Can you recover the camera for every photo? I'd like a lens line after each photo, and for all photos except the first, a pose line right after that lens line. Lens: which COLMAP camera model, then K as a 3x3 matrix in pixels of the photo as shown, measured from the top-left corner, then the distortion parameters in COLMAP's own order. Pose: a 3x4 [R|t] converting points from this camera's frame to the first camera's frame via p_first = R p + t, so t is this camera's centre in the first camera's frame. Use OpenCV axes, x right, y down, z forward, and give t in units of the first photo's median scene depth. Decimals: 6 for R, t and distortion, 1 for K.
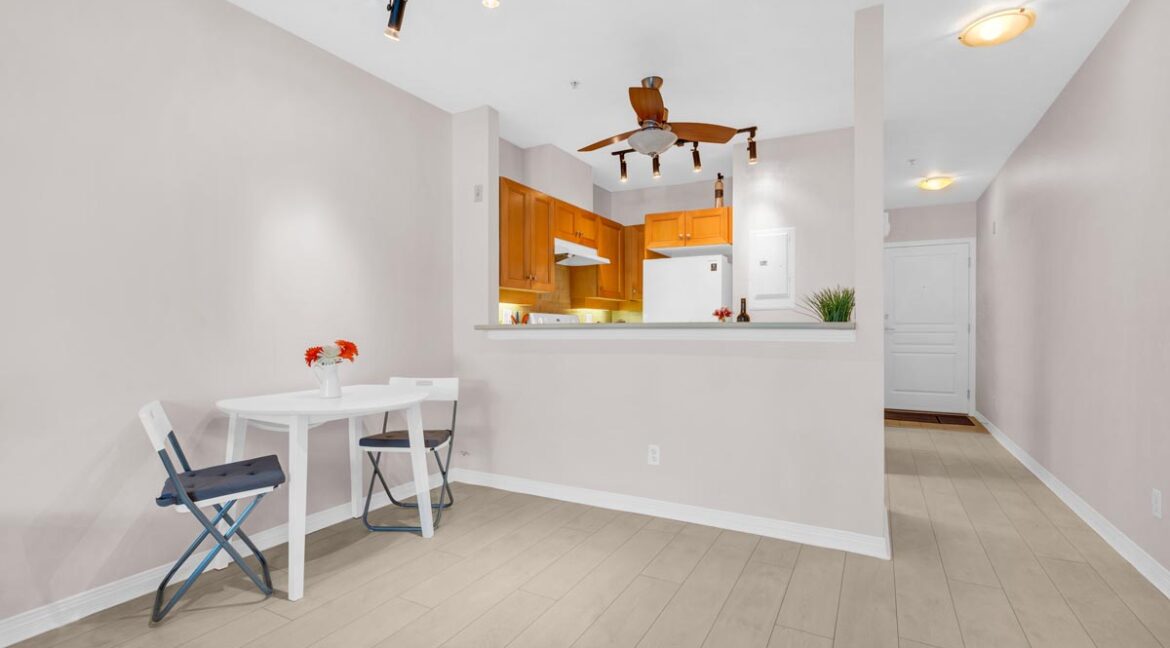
lens RADIAL K [[542.5, 0, 585.0], [0, 542.5, 324.0], [0, 0, 1]] dist [0.001581, 0.000190]
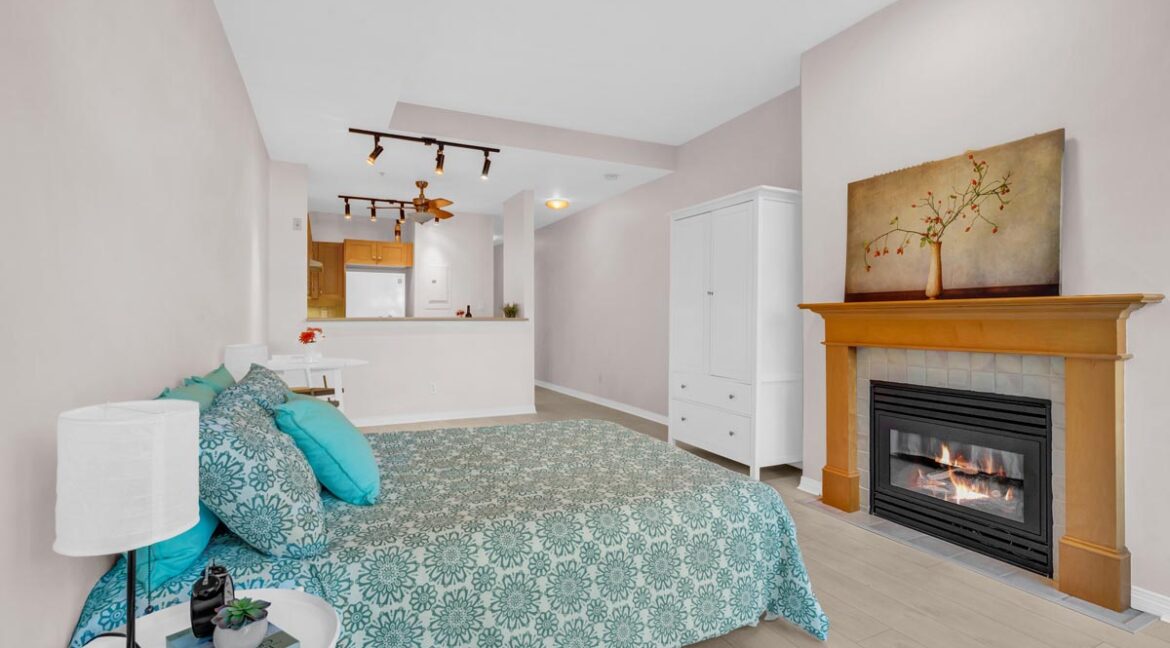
lens RADIAL K [[530.3, 0, 582.1], [0, 530.3, 310.2], [0, 0, 1]] dist [-0.002031, -0.000260]
pose [[0.581770, 0.014899, 0.813217, -0.740595], [-0.007090, 0.999887, -0.013246, -0.004619], [-0.813323, 0.001940, 0.581810, -0.334751]]
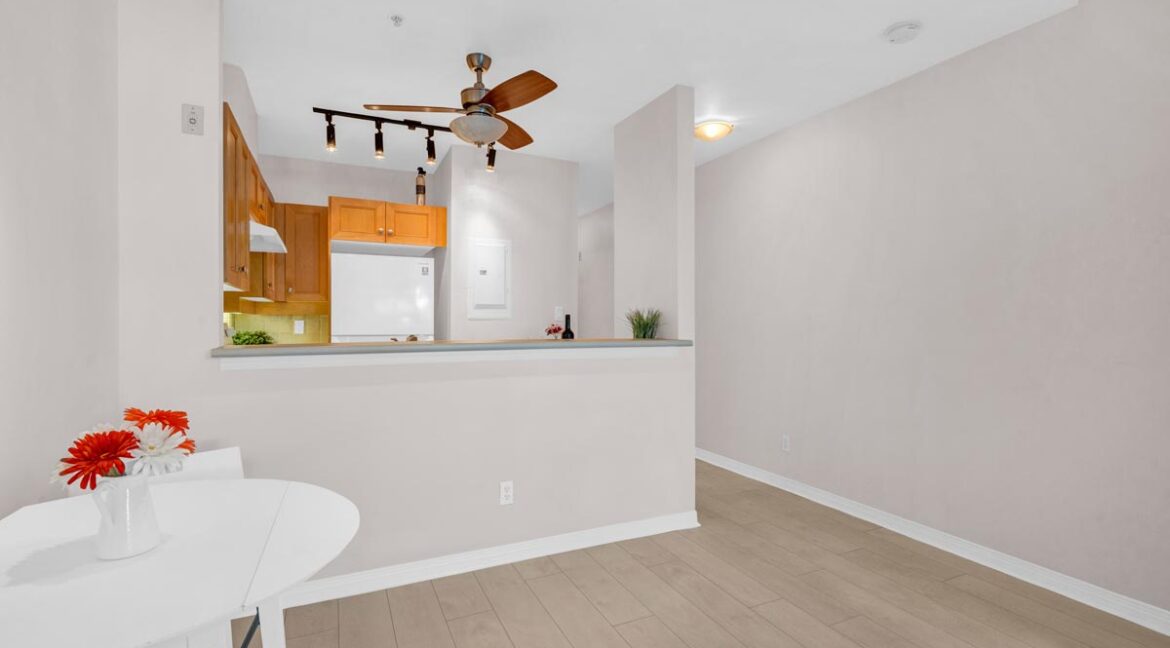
lens RADIAL K [[530.1, 0, 585.0], [0, 530.1, 324.0], [0, 0, 1]] dist [-0.004006, -0.000358]
pose [[0.589570, -0.000002, 0.807717, -0.340161], [-0.008512, 0.999944, 0.006216, -0.025723], [-0.807673, -0.010540, 0.589537, 0.277670]]
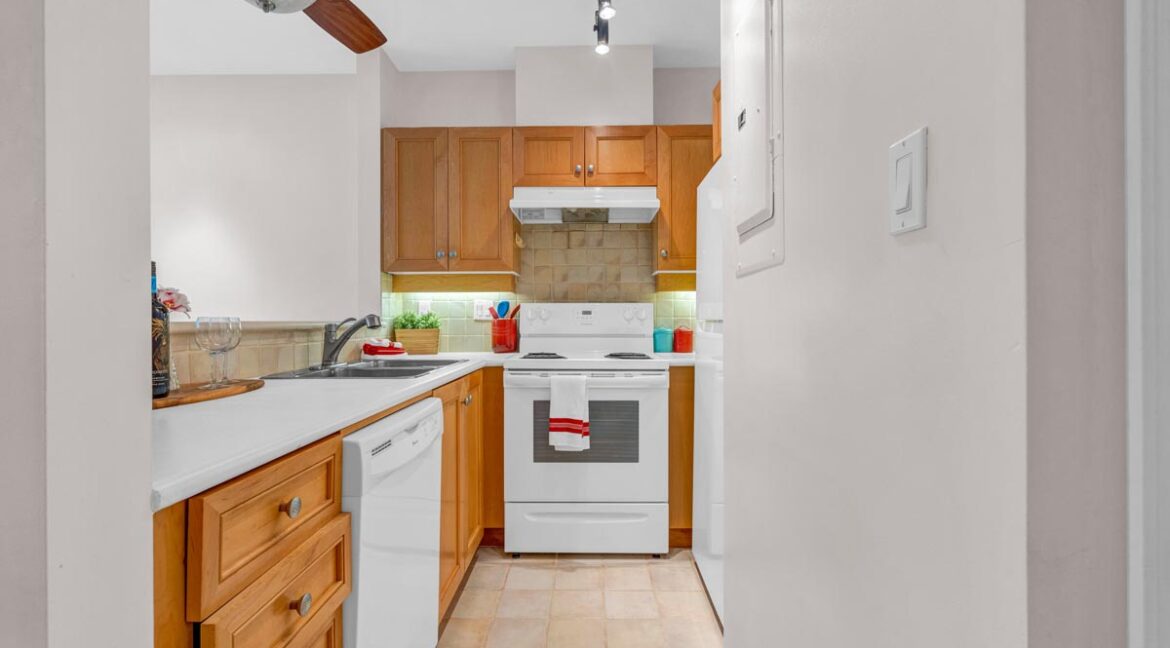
lens RADIAL K [[530.1, 0, 585.0], [0, 530.1, 324.0], [0, 0, 1]] dist [-0.004006, -0.000358]
pose [[0.460676, 0.008774, -0.887525, 0.549140], [0.010313, 0.999831, 0.015238, -0.003526], [0.887509, -0.016173, 0.460507, 0.773741]]
